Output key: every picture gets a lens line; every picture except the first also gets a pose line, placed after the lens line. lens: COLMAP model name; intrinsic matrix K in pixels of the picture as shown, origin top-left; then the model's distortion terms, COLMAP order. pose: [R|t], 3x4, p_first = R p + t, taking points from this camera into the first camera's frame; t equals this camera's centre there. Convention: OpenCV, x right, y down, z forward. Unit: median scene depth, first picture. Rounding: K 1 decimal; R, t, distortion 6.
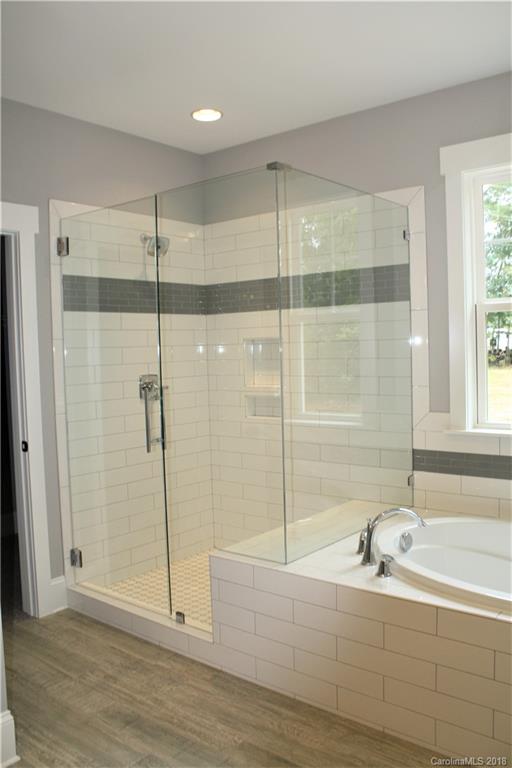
lens RADIAL K [[655.4, 0, 256.0], [0, 655.4, 384.0], [0, 0, 1]] dist [-0.074582, 0.000515]
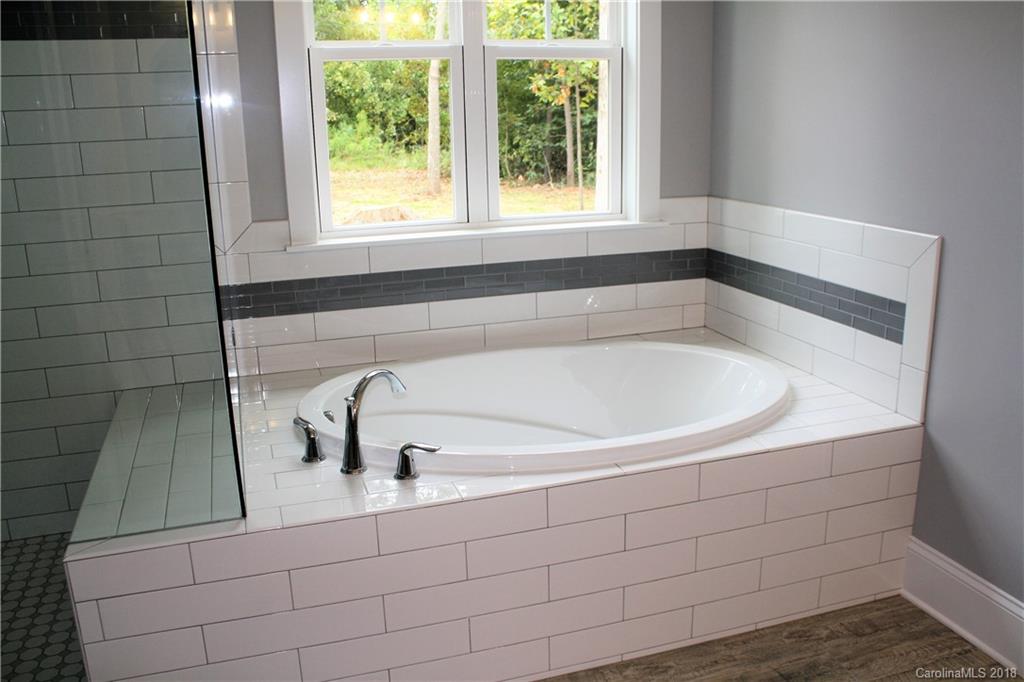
lens RADIAL K [[873.9, 0, 512.0], [0, 873.9, 341.0], [0, 0, 1]] dist [-0.074582, 0.000515]
pose [[0.547075, -0.194943, 0.814068, -0.314348], [0.053482, 0.978658, 0.198415, 0.003727], [-0.835373, -0.065010, 0.545825, 0.358237]]
